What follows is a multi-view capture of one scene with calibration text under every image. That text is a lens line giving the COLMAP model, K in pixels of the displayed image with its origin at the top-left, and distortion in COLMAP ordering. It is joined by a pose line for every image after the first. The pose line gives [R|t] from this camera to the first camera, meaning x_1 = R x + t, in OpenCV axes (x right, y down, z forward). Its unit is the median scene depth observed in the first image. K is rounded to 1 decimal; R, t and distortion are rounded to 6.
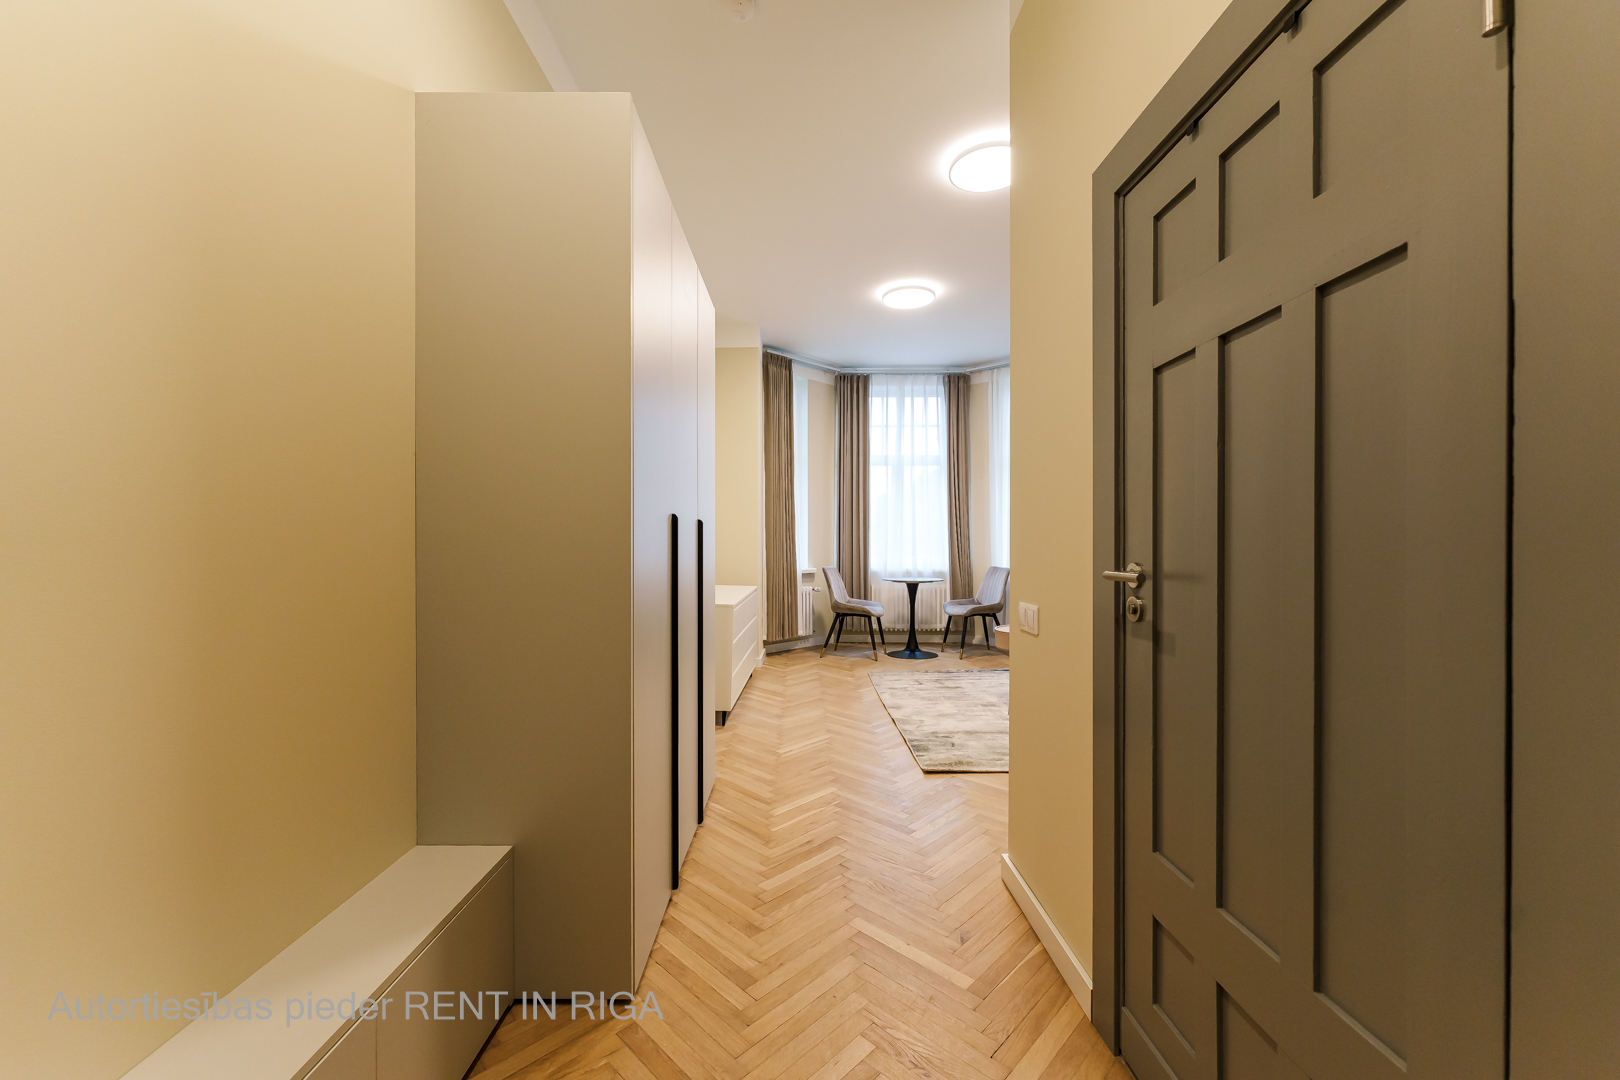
lens RADIAL K [[590.0, 0, 810.0], [0, 590.0, 540.0], [0, 0, 1]] dist [0.000579, 0.000002]
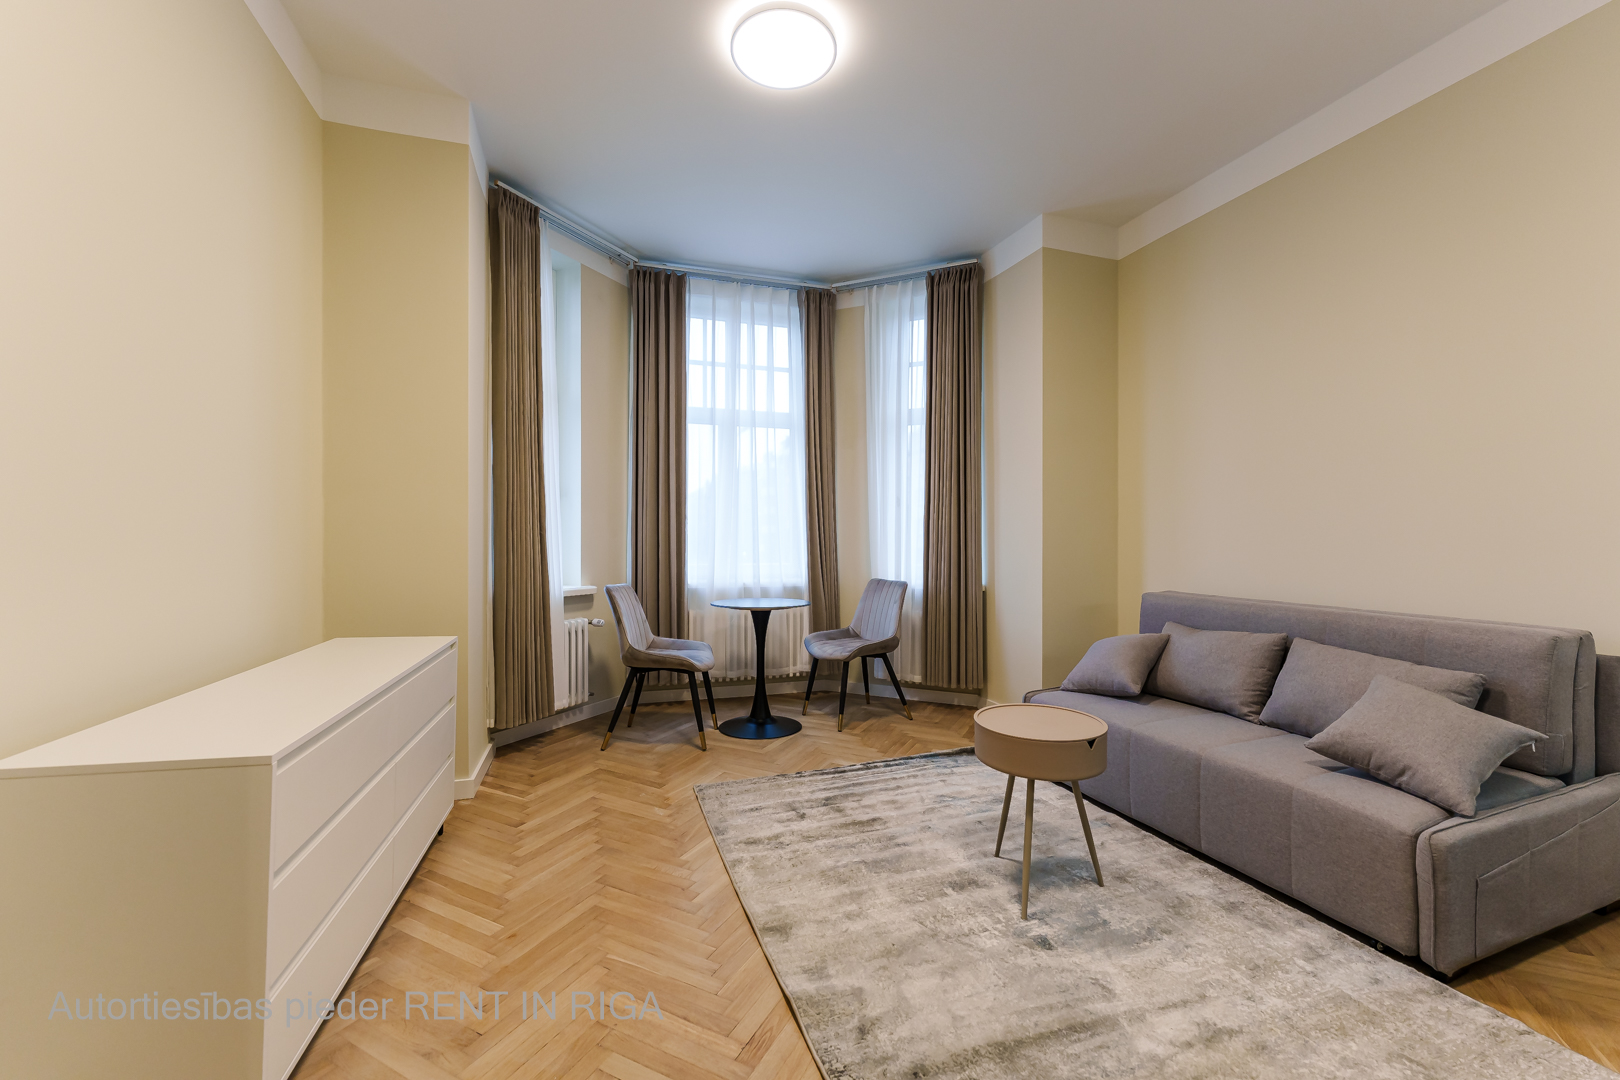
lens RADIAL K [[590.0, 0, 810.0], [0, 590.0, 540.0], [0, 0, 1]] dist [0.000579, 0.000002]
pose [[0.942014, 0.000206, 0.335572, 0.014918], [0.000349, 0.999999, -0.001594, 0.001048], [-0.335572, 0.001618, 0.942013, 0.377608]]
